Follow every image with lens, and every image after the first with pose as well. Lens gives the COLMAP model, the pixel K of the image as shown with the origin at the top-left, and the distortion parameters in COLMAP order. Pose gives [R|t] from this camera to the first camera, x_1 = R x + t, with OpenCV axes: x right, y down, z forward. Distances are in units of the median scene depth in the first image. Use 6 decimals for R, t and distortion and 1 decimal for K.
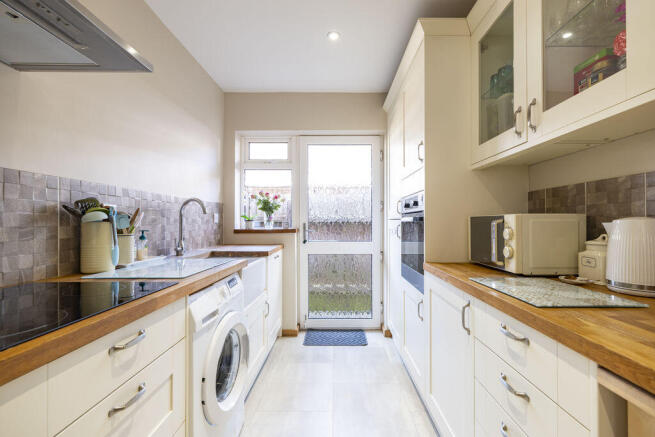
lens RADIAL K [[296.3, 0, 329.2], [0, 296.3, 218.9], [0, 0, 1]] dist [-0.000470, 0.001158]
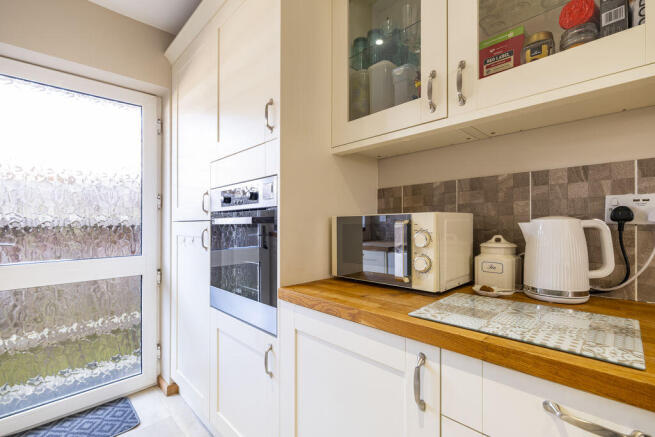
lens RADIAL K [[296.3, 0, 326.6], [0, 296.3, 218.7], [0, 0, 1]] dist [-0.000470, 0.001158]
pose [[0.703434, 0.002033, 0.710758, -0.068829], [0.003872, 0.999970, -0.006692, 0.002915], [-0.710750, 0.007460, 0.703405, 0.504990]]
